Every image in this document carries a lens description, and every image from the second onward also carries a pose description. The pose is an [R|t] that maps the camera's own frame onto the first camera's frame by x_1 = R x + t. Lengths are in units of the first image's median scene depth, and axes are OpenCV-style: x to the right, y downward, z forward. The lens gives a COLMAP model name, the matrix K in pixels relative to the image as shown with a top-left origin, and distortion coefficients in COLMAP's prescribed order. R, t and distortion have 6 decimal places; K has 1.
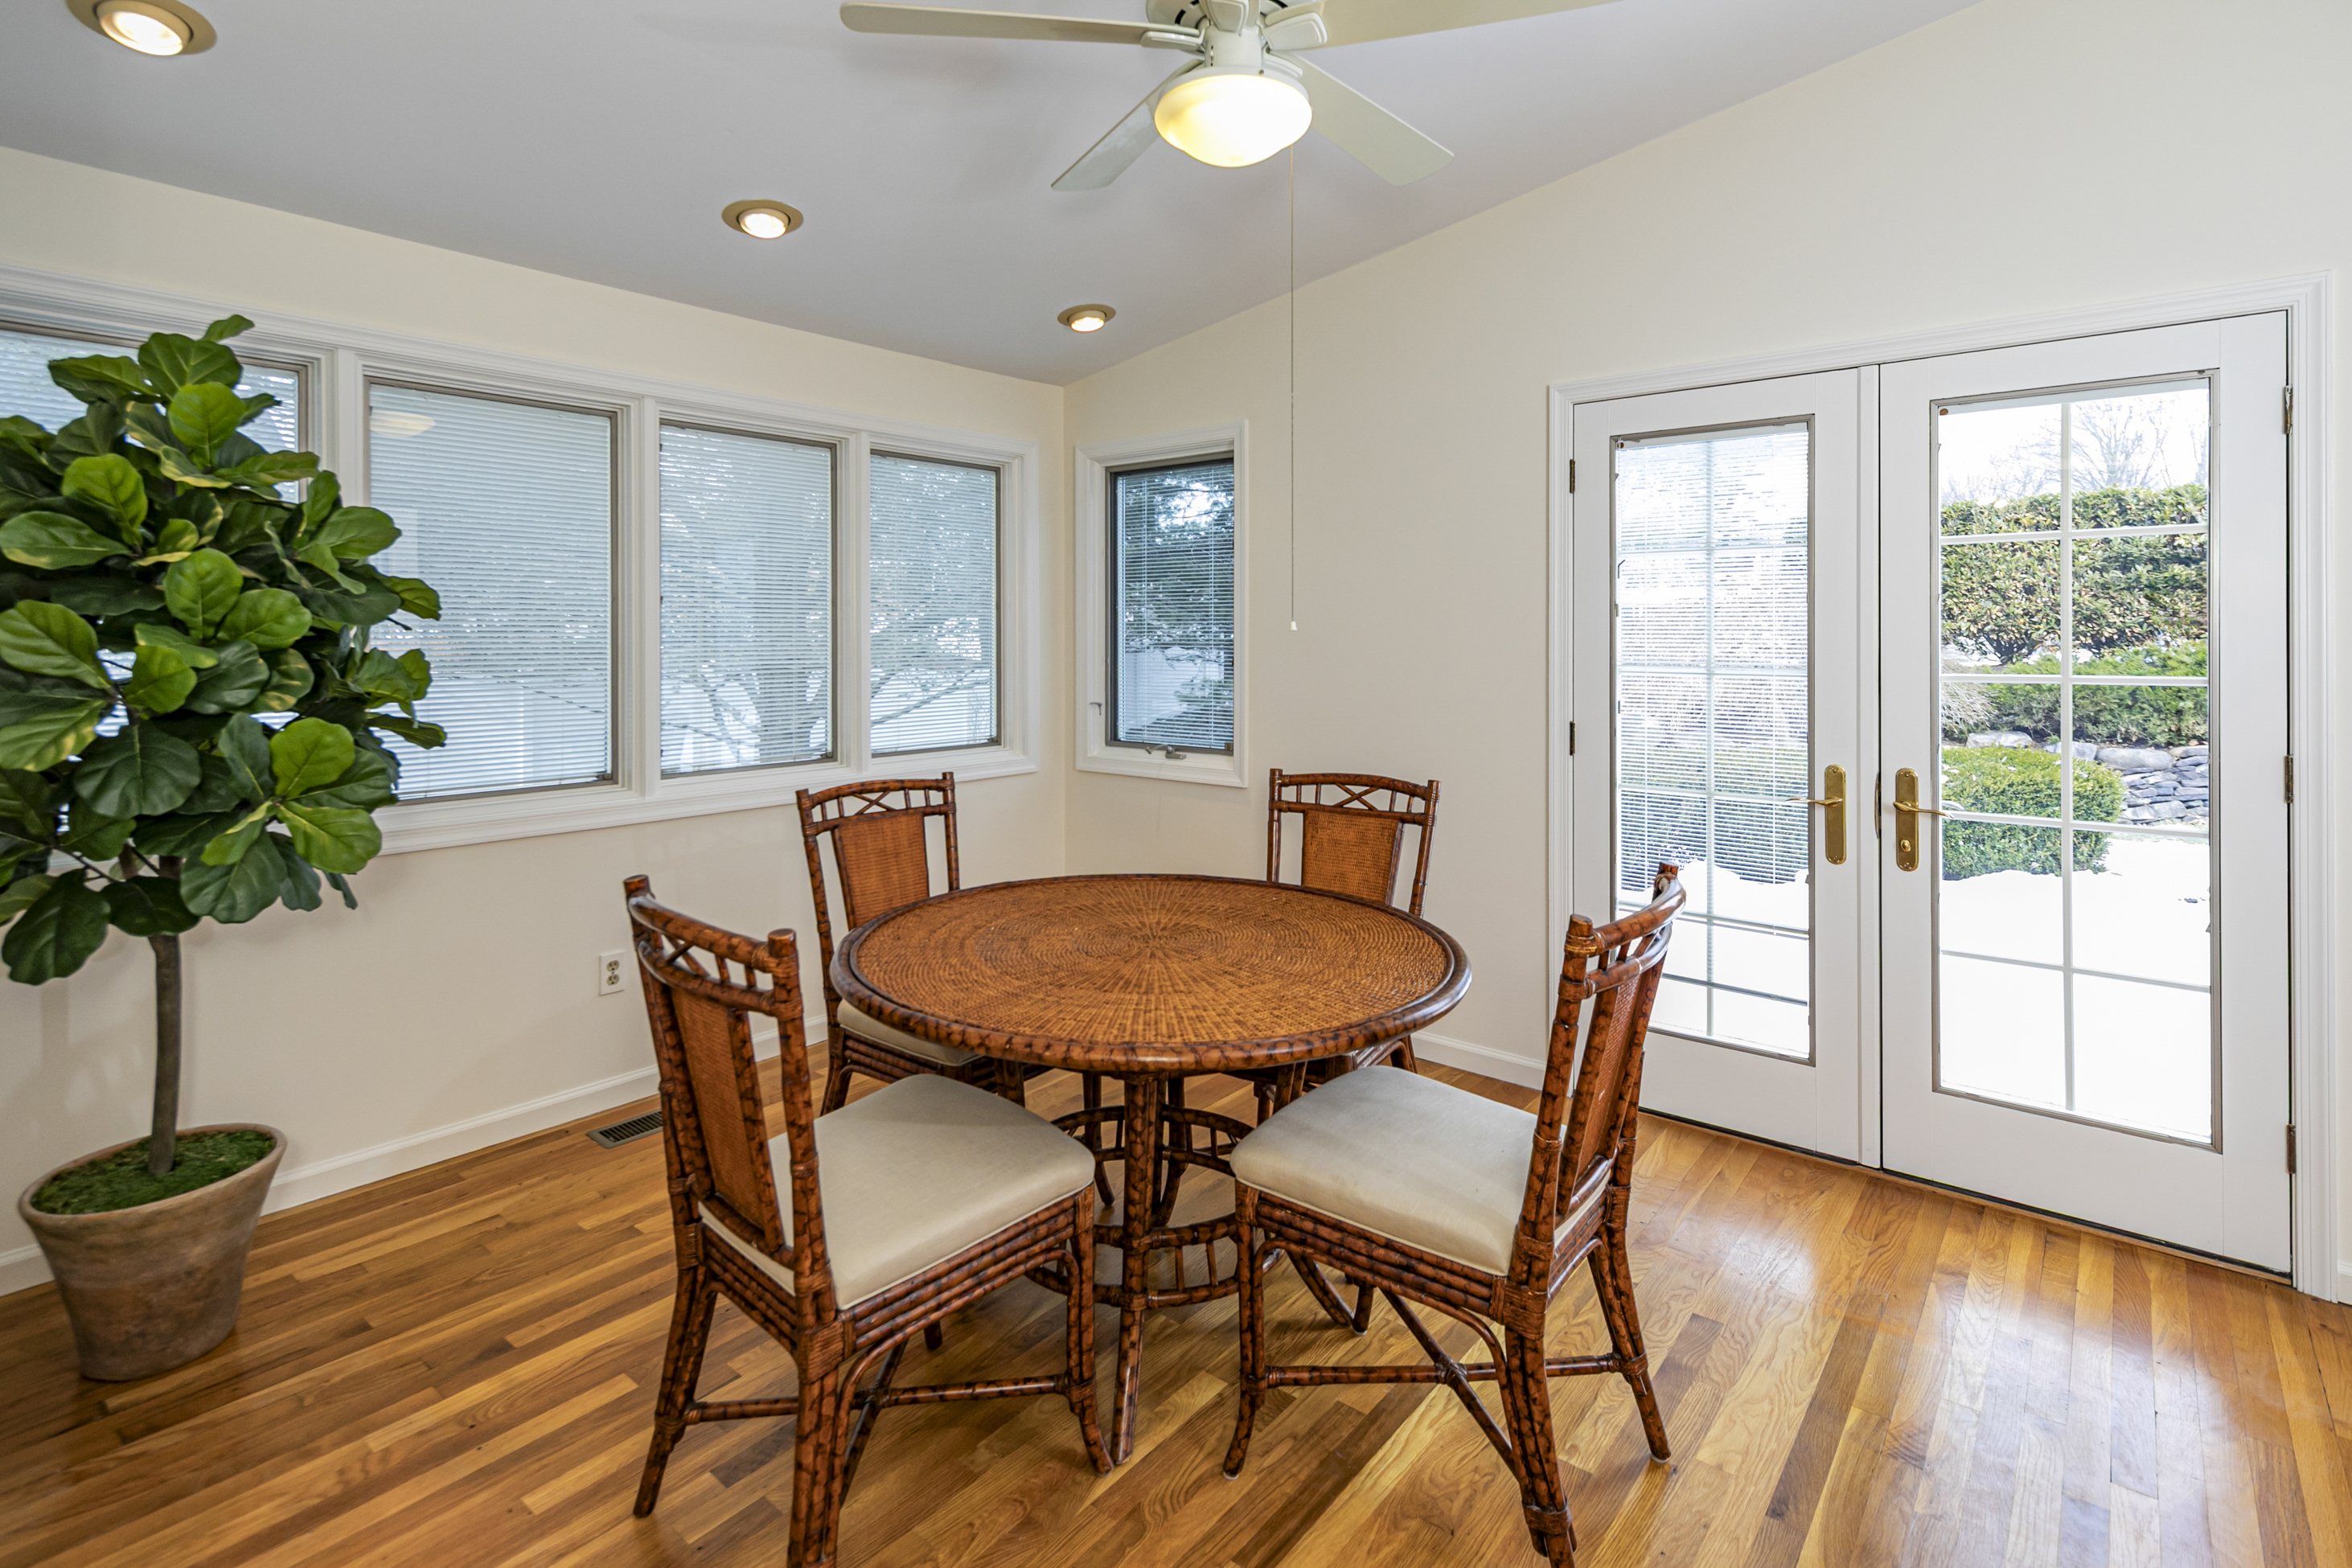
lens RADIAL K [[1154.2, 0, 1173.6], [0, 1154.2, 636.2], [0, 0, 1]] dist [0.018994, -0.006550]
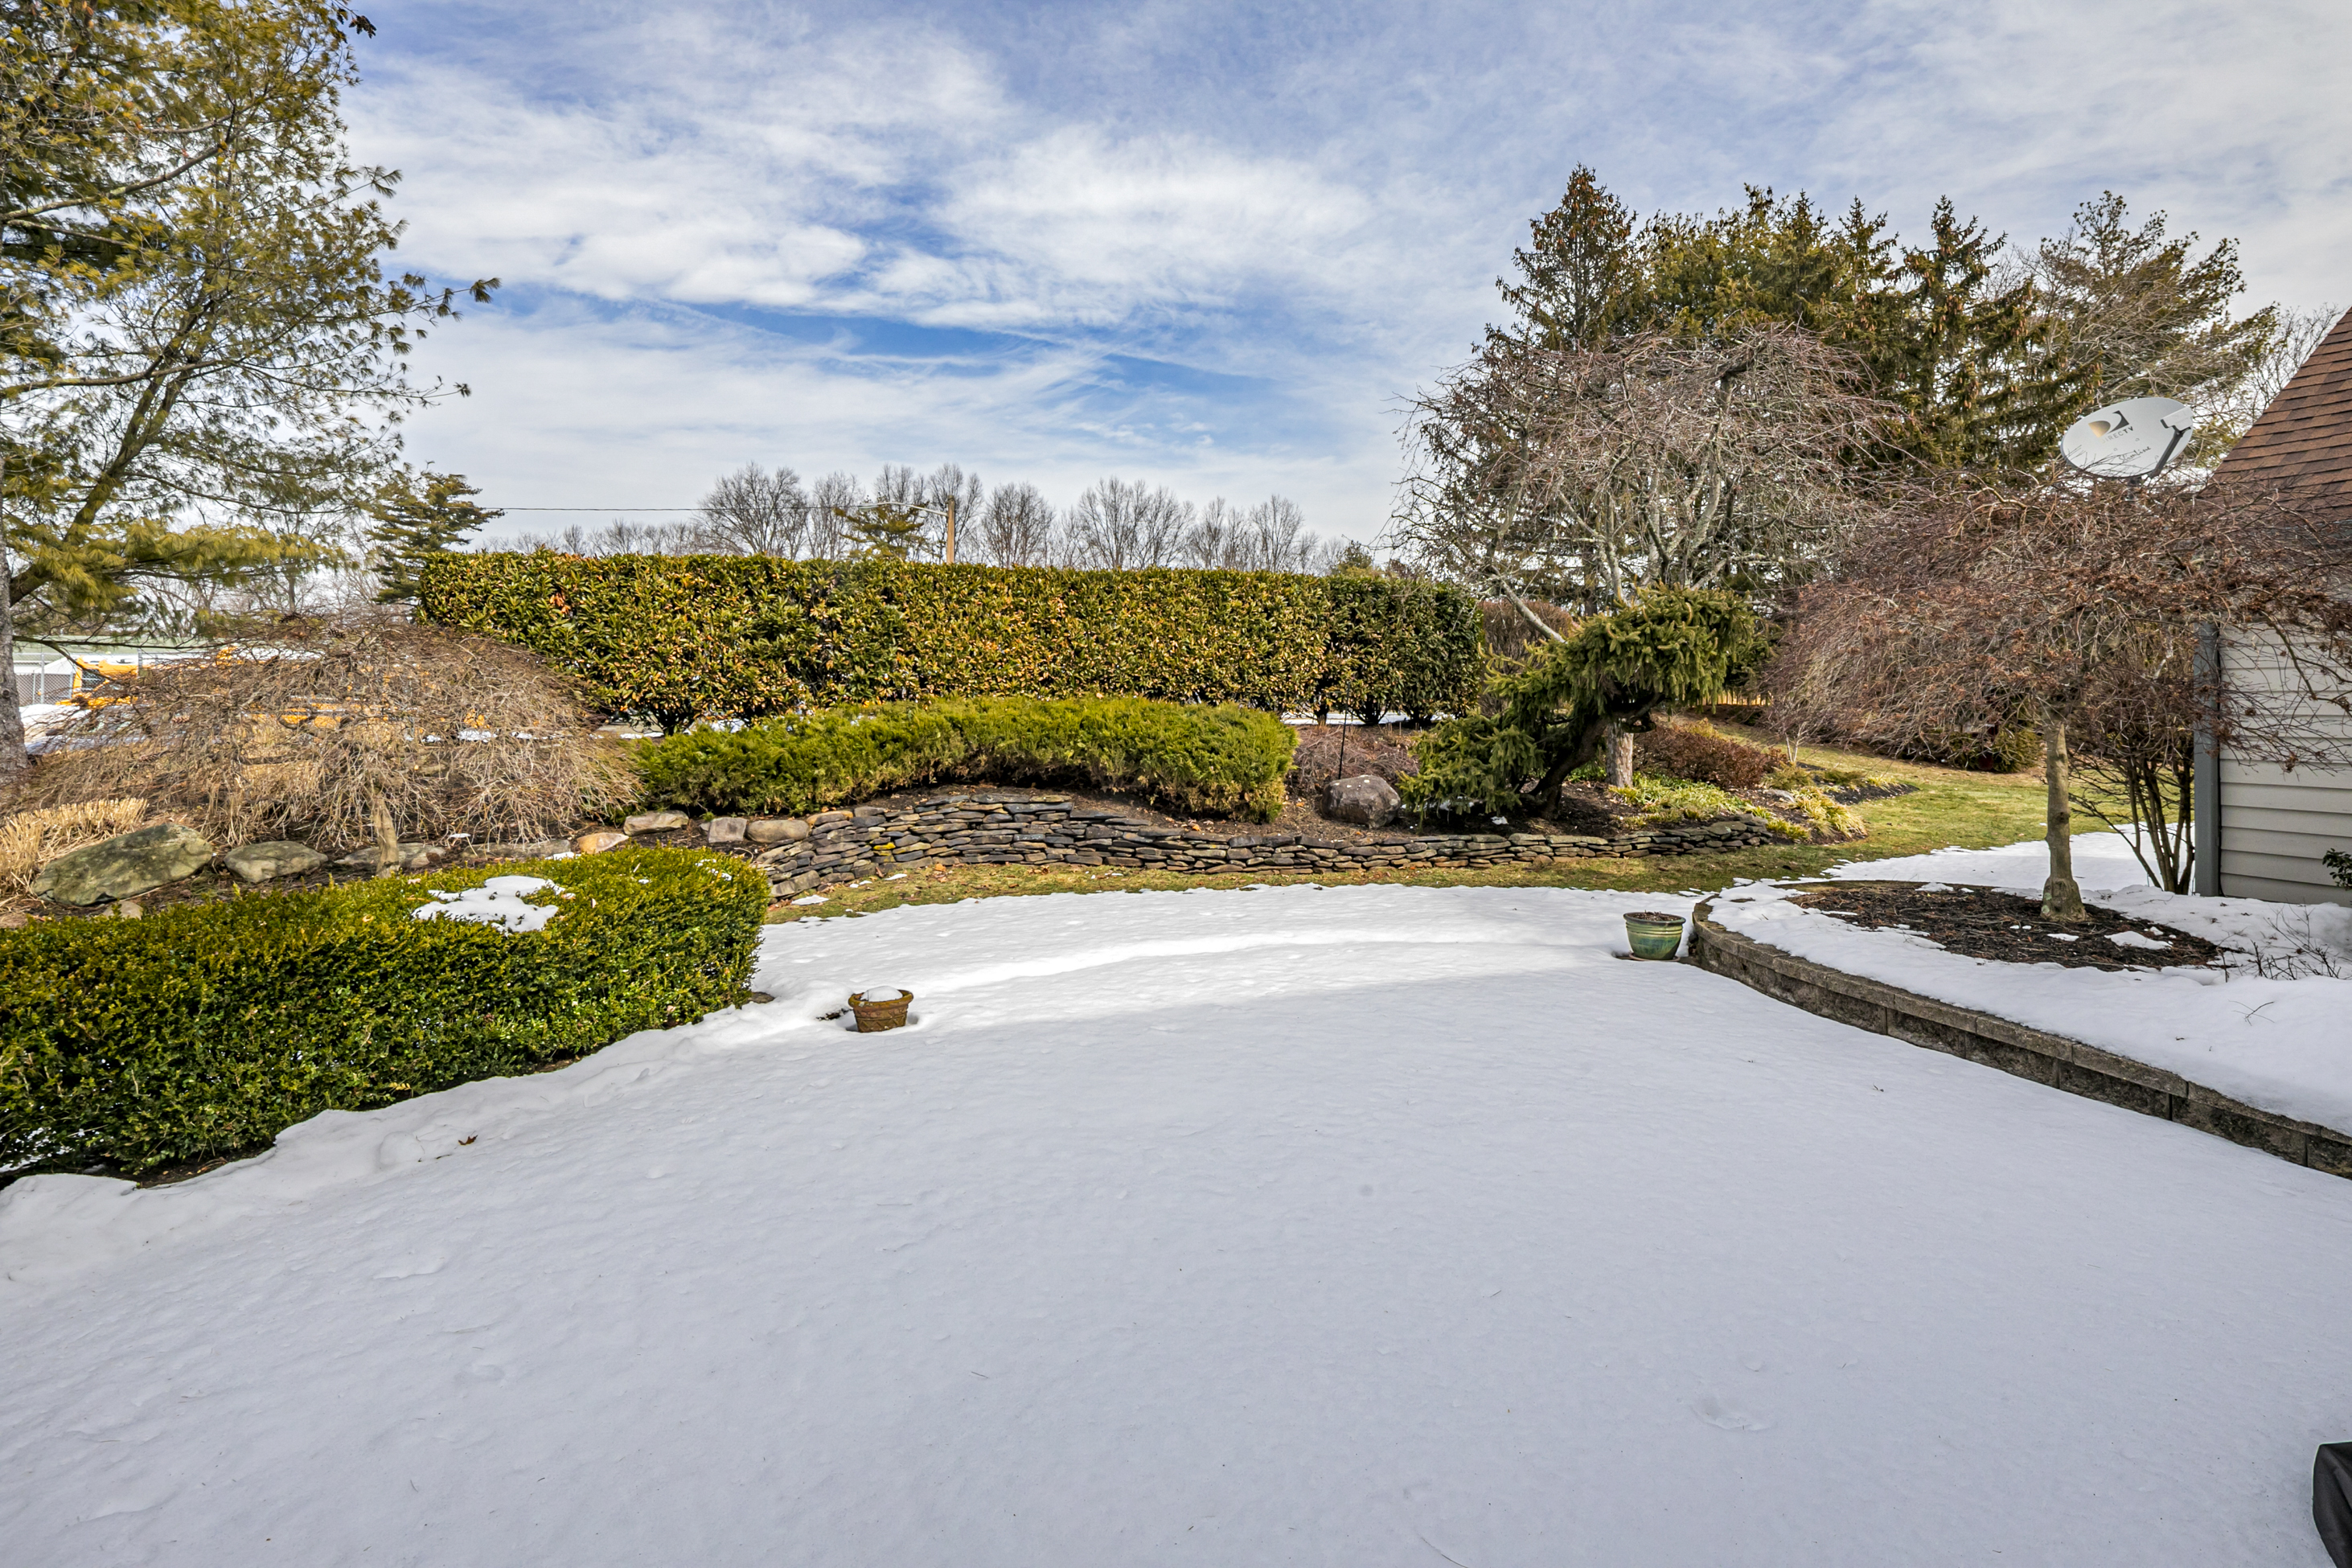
lens RADIAL K [[1154.2, 0, 1146.6], [0, 1154.2, 700.0], [0, 0, 1]] dist [0.018994, -0.006550]
pose [[0.541000, 0.007535, 0.840989, 0.171859], [0.000210, 0.999959, -0.009095, 0.005114], [-0.841022, 0.005096, 0.540976, 0.211542]]
